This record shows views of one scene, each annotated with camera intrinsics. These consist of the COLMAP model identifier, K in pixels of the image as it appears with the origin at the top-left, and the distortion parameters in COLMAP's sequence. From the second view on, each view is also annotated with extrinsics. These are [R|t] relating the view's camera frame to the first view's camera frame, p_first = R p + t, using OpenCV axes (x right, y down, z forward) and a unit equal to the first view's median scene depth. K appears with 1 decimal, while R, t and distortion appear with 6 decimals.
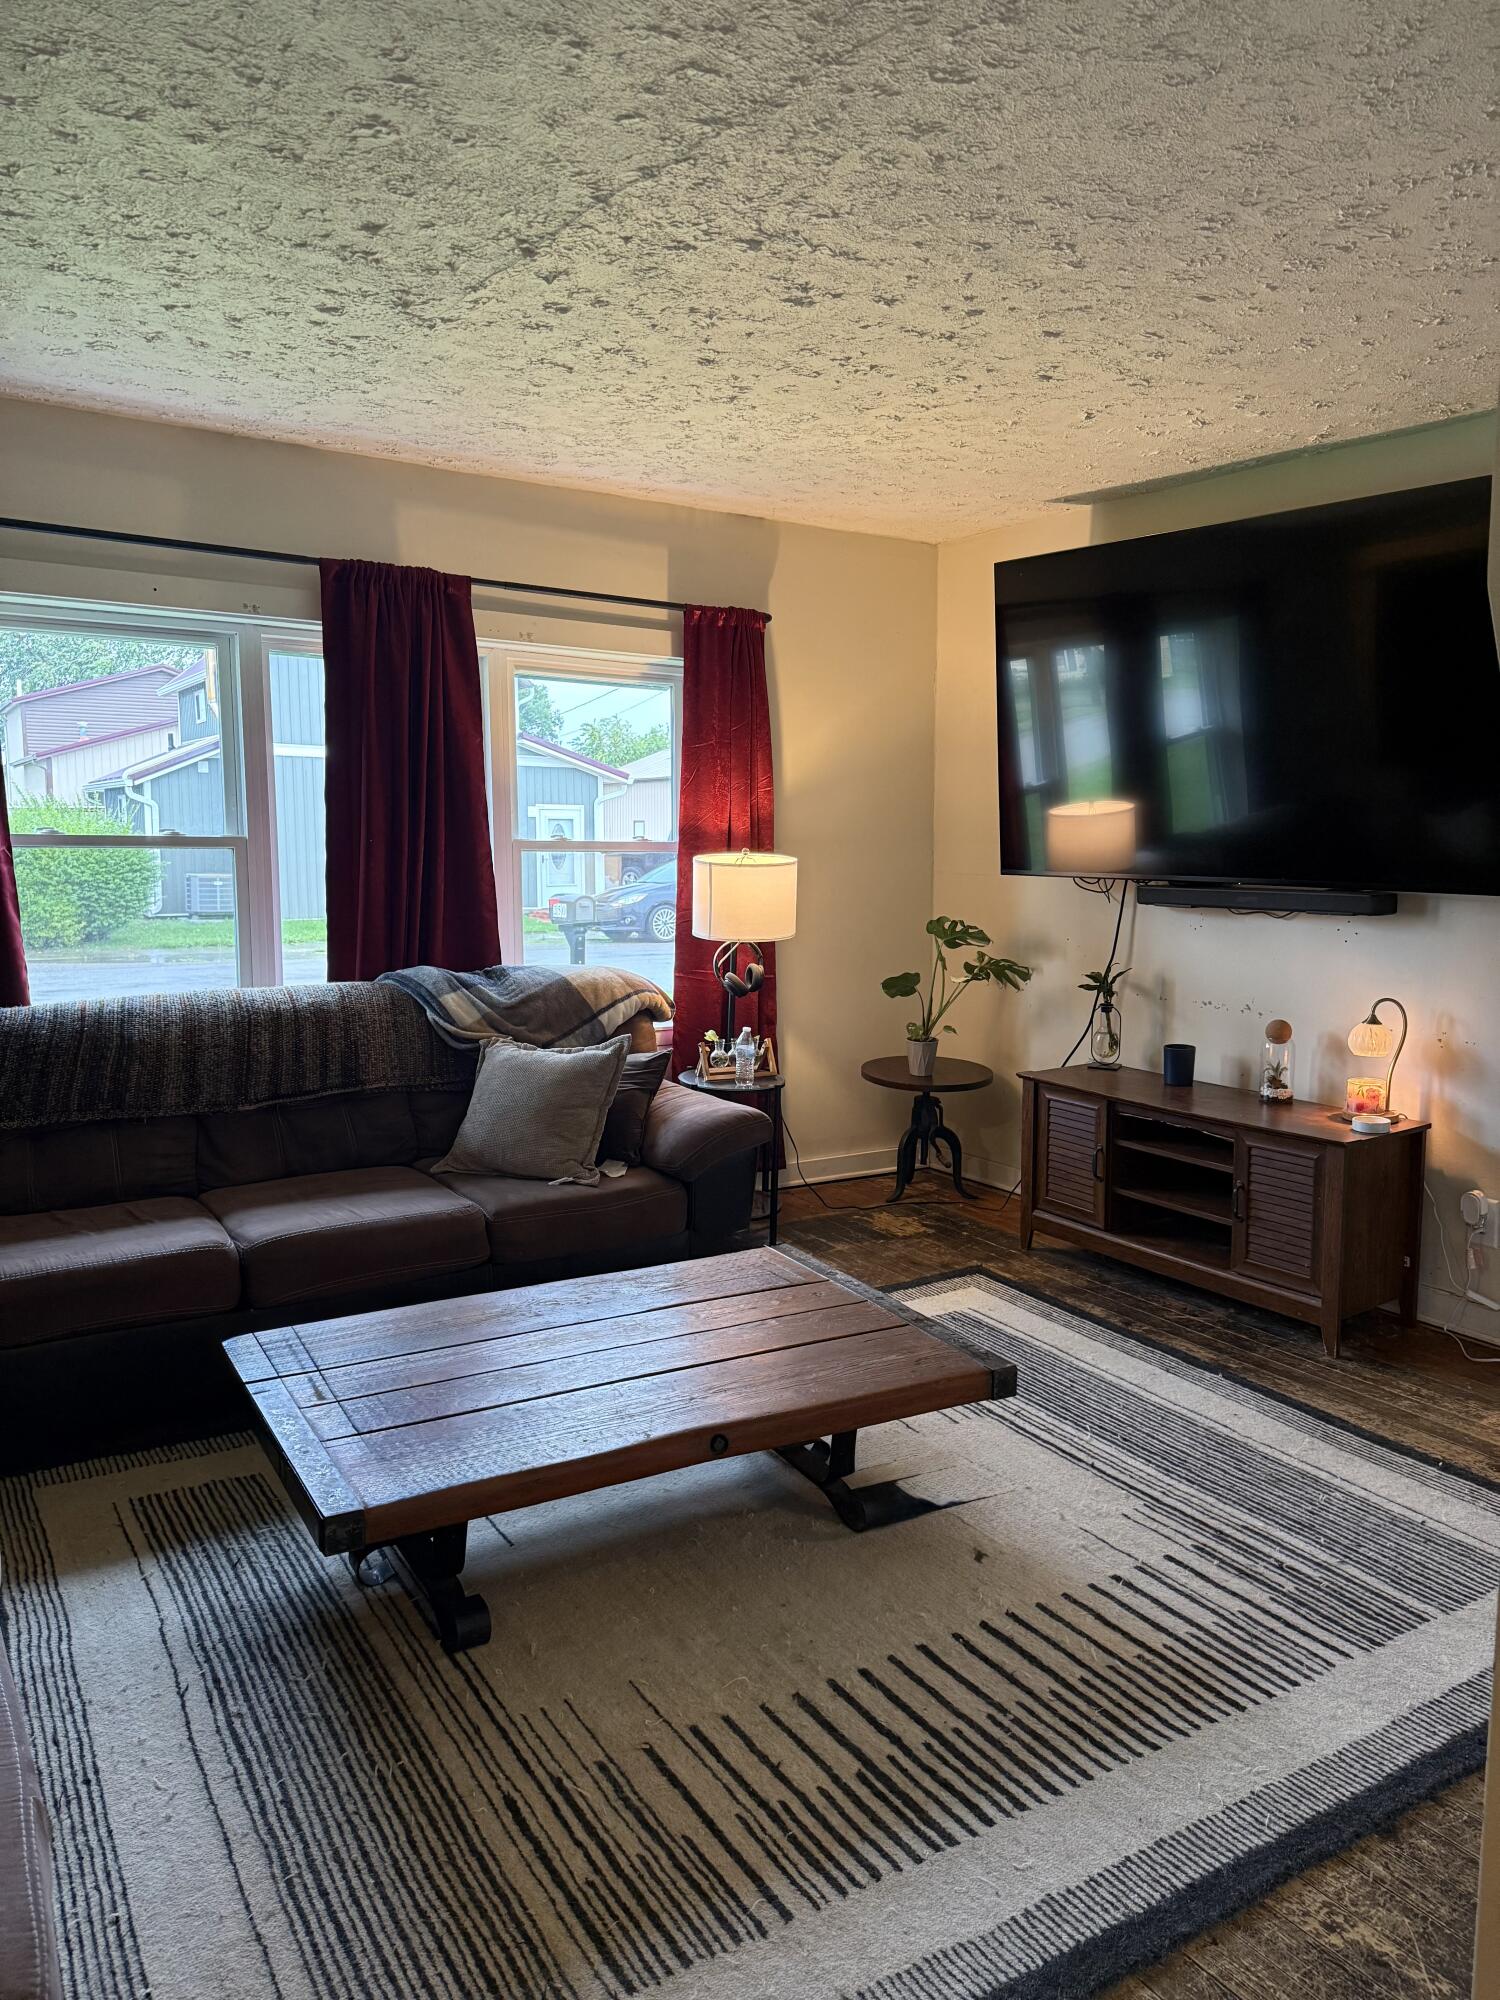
lens RADIAL K [[1401.8, 0, 756.7], [0, 1401.8, 996.5], [0, 0, 1]] dist [0.007997, -0.008964]
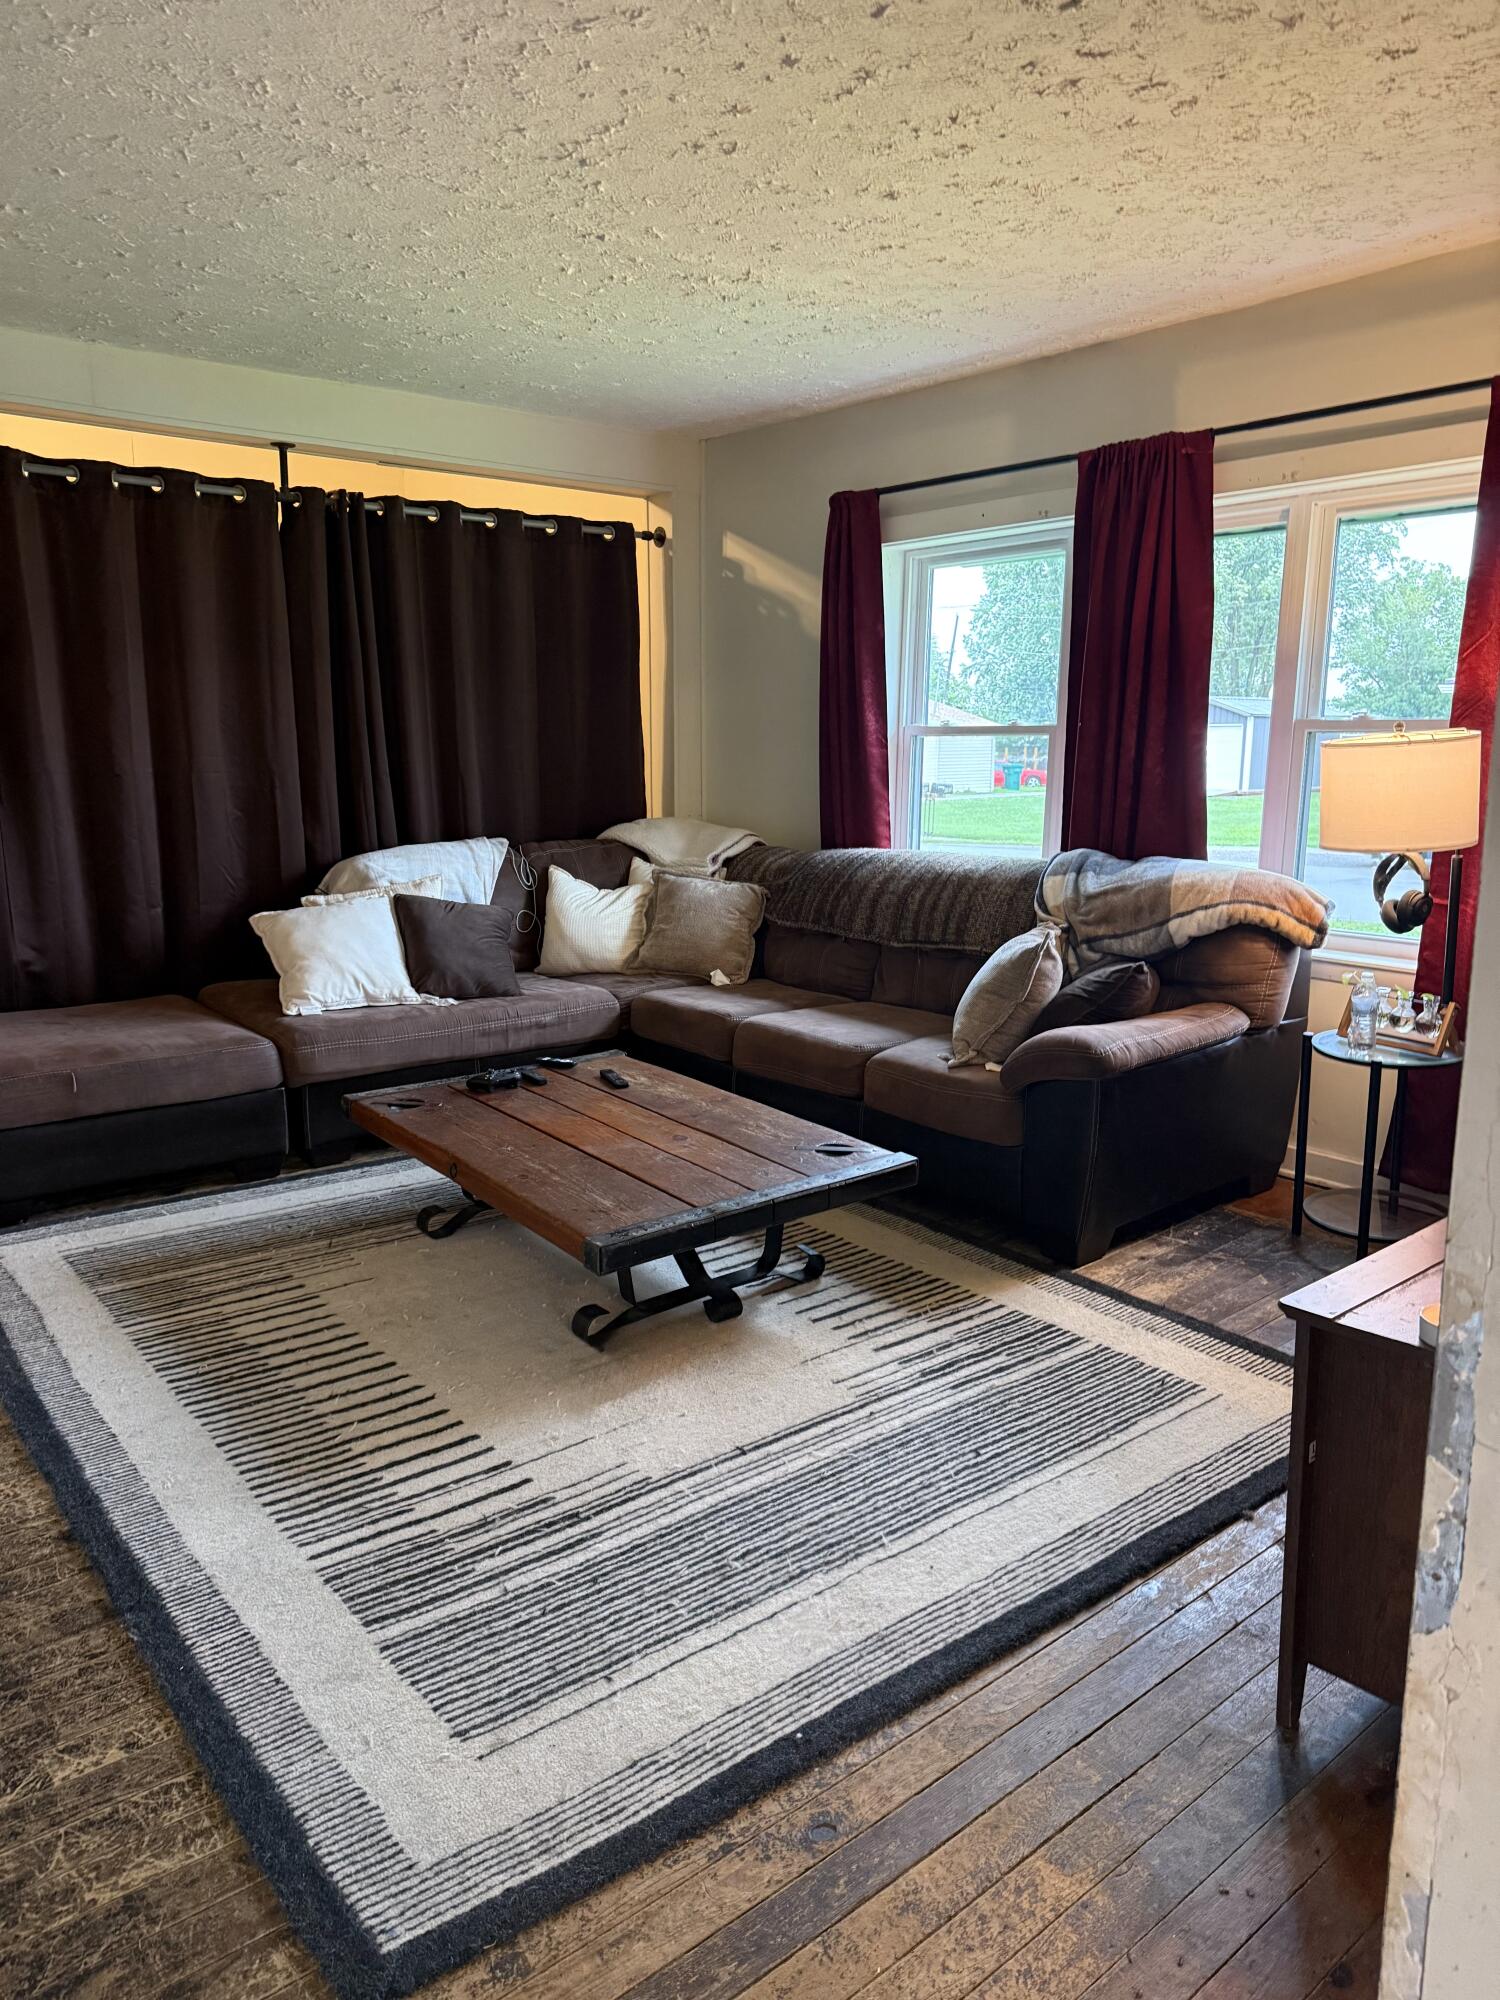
lens RADIAL K [[1401.8, 0, 758.7], [0, 1401.8, 1003.7], [0, 0, 1]] dist [0.007997, -0.008964]
pose [[0.112315, 0.175472, -0.978057, 1.064649], [-0.115405, 0.979927, 0.162555, -0.069525], [0.986948, 0.094615, 0.130311, 0.920481]]
